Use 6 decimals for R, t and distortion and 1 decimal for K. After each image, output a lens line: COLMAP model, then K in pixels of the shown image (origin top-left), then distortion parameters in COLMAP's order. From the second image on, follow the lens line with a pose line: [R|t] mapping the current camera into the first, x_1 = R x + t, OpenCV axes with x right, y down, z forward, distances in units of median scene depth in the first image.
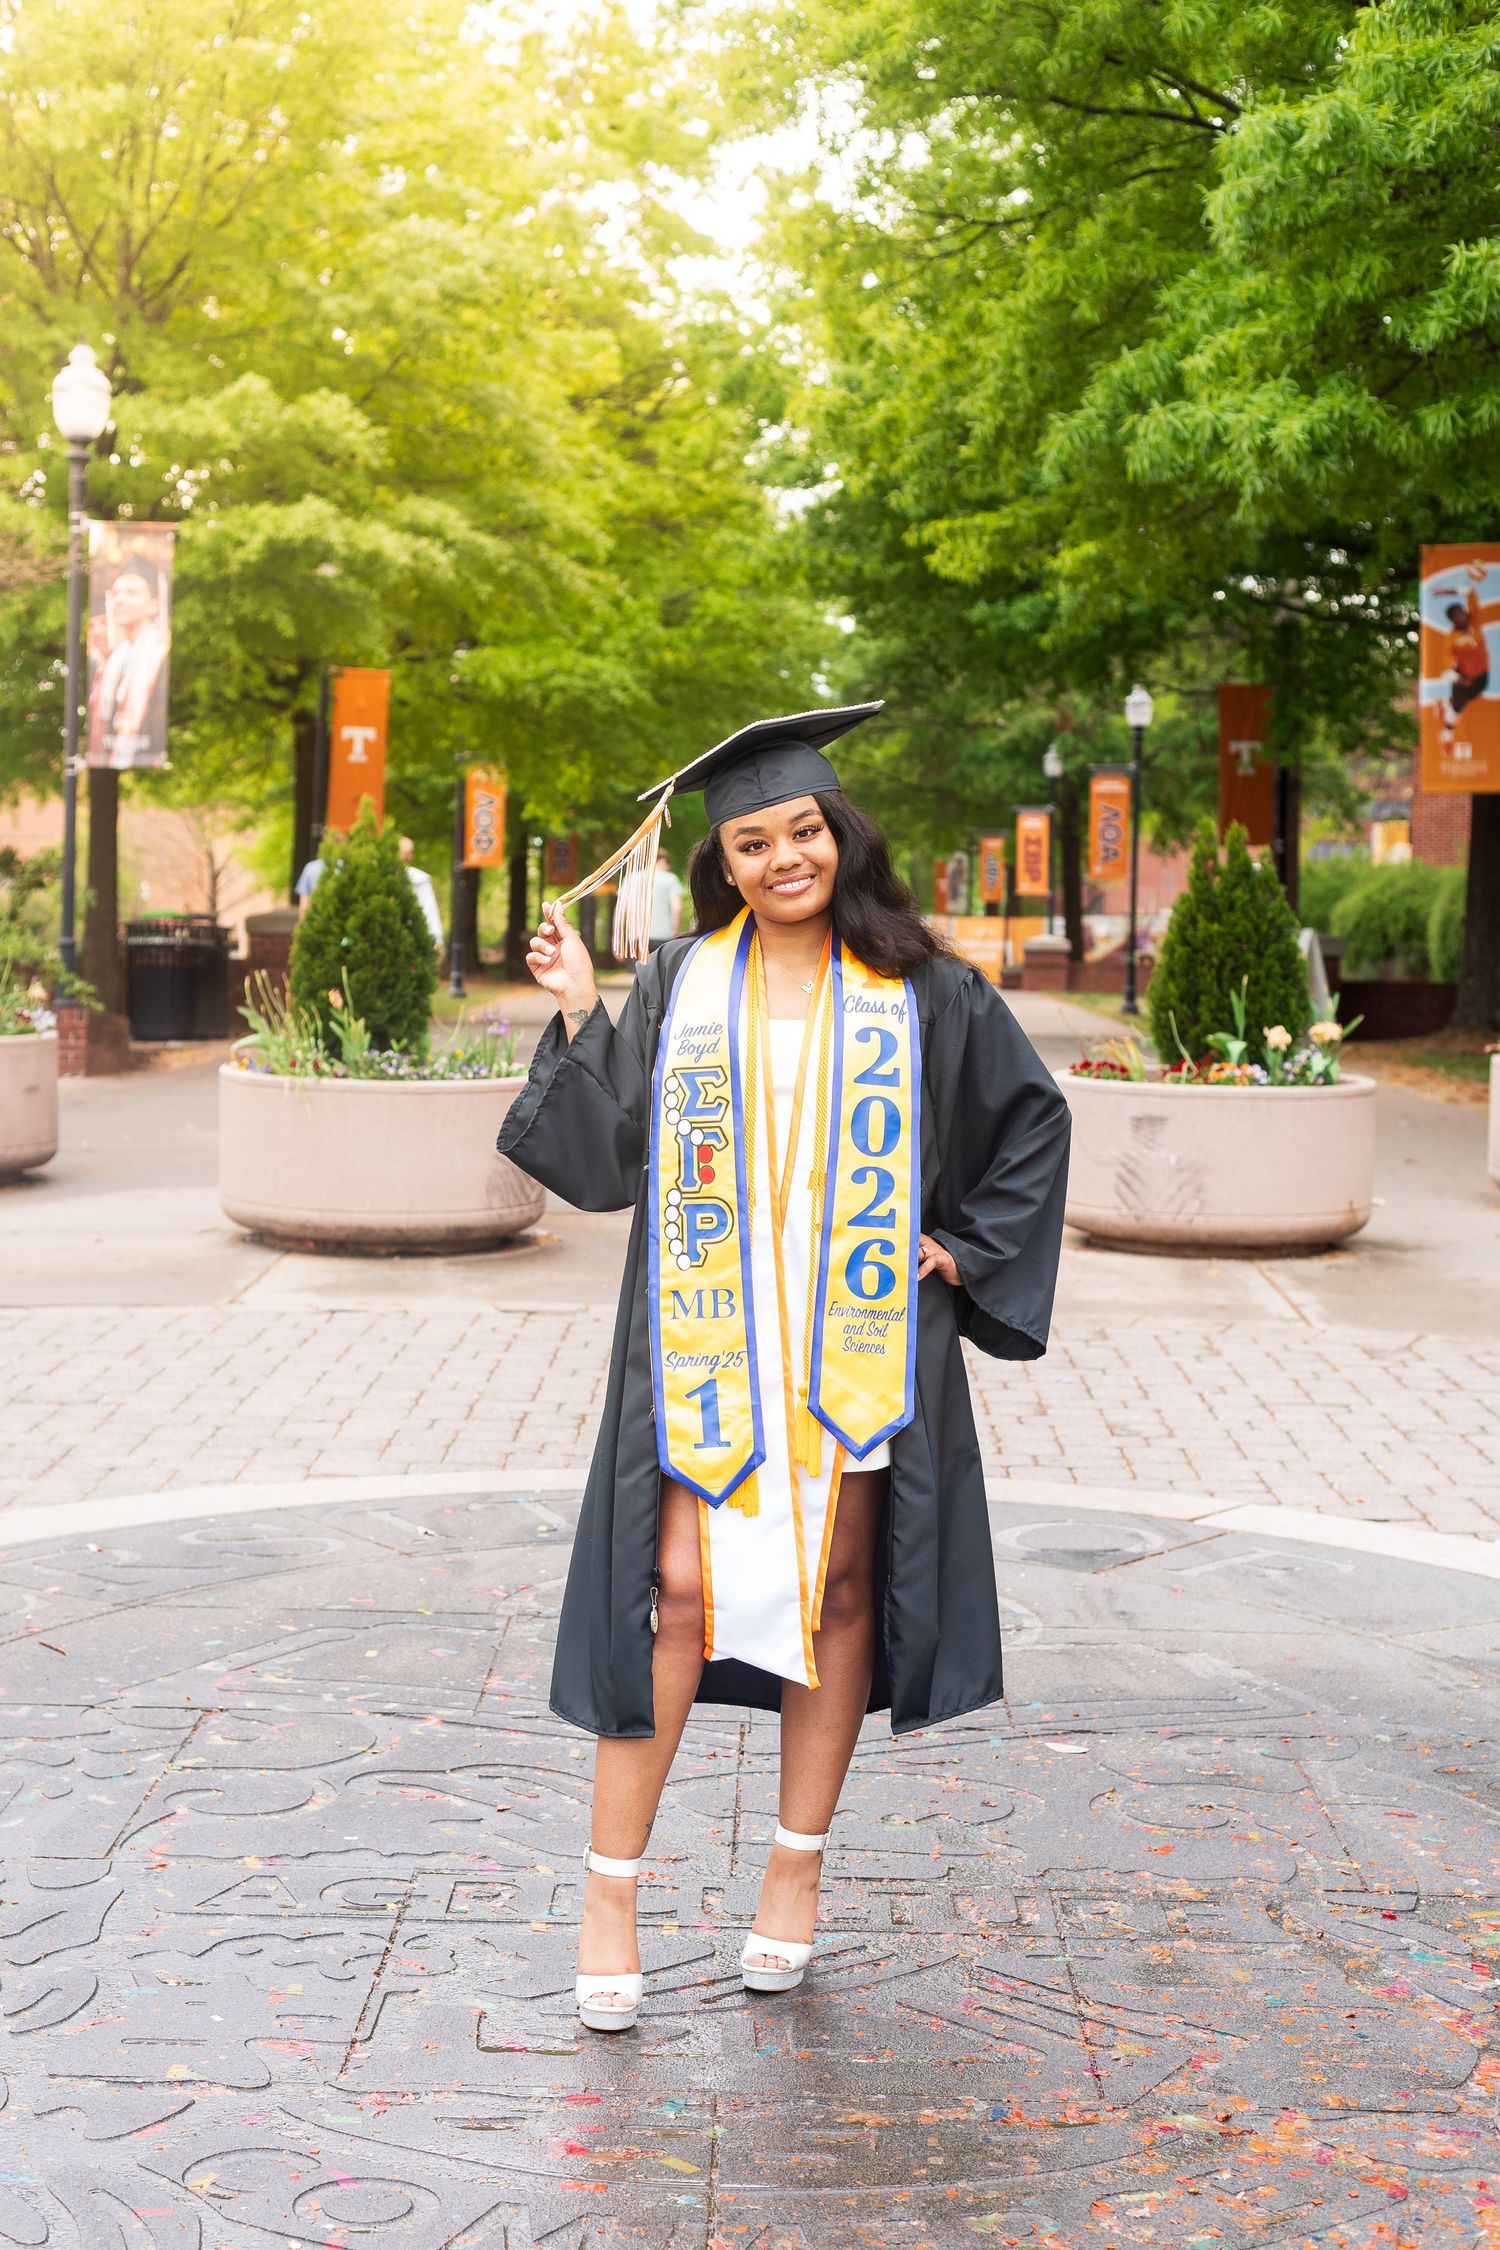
lens RADIAL K [[3164.9, 0, 732.3], [0, 3164.9, 1112.3], [0, 0, 1]] dist [0.090068, 0.000000]
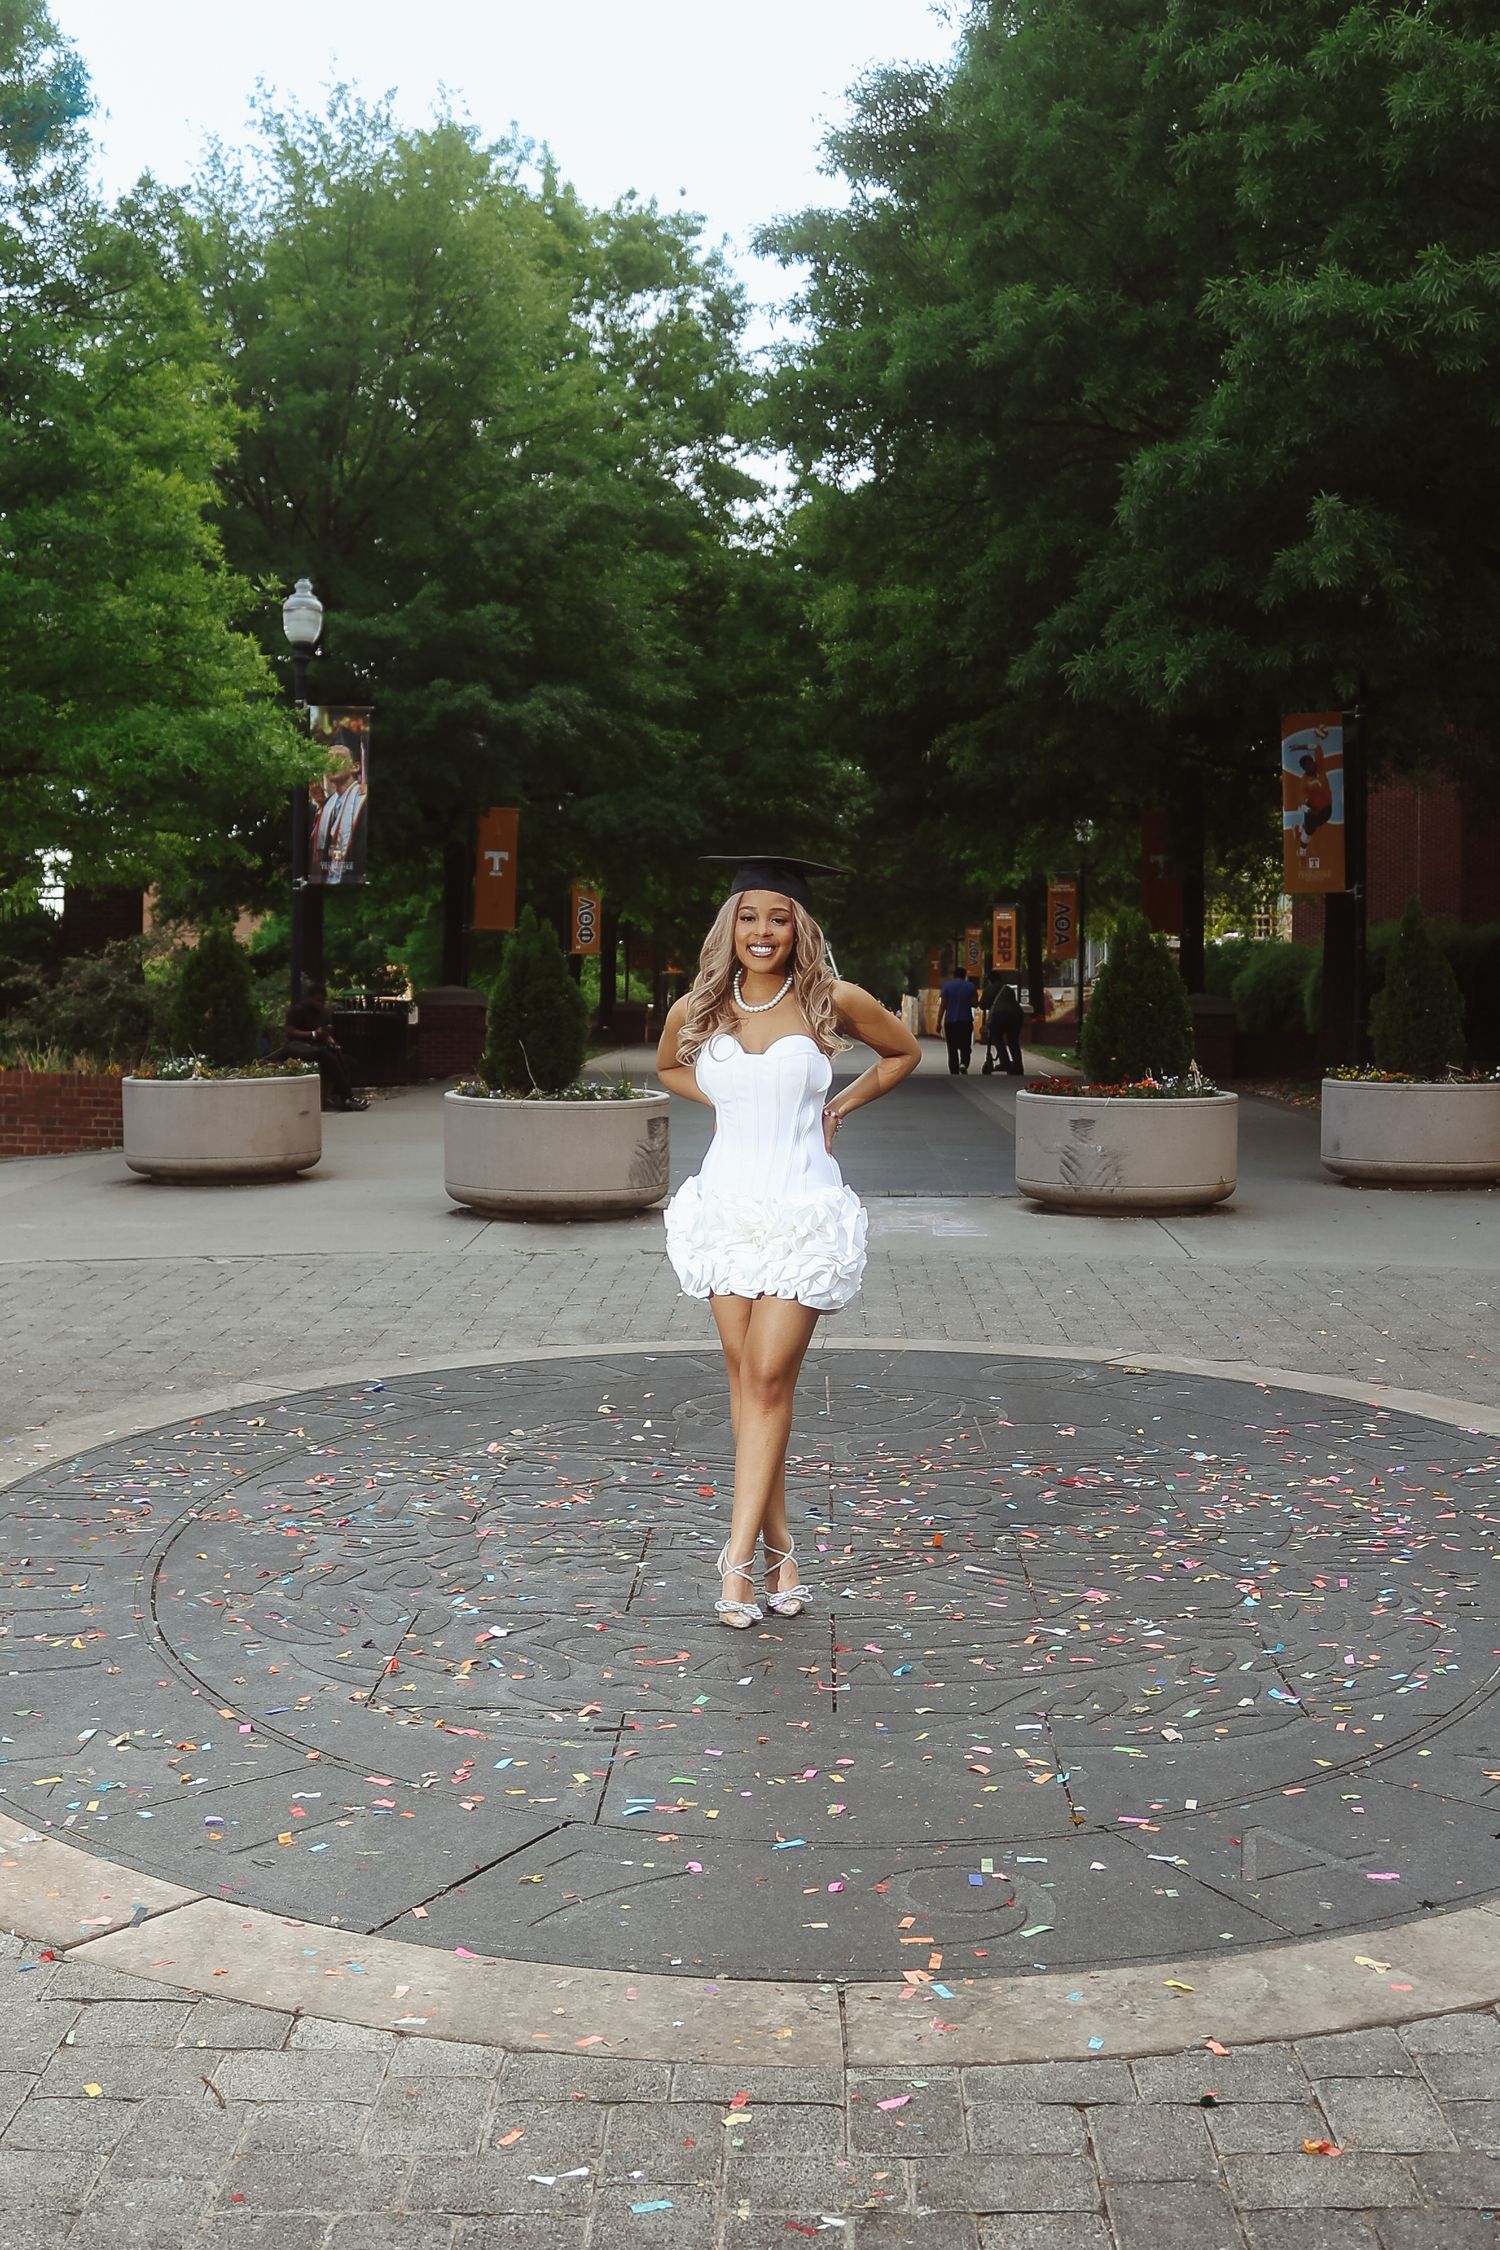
lens RADIAL K [[3243.8, 0, 756.0], [0, 3243.8, 1125.6], [0, 0, 1]] dist [-0.020314, 0.000000]
pose [[0.999828, -0.011771, 0.014345, -0.031806], [0.012115, 0.999636, -0.024122, 0.030164], [-0.014055, 0.024291, 0.999606, -0.386173]]
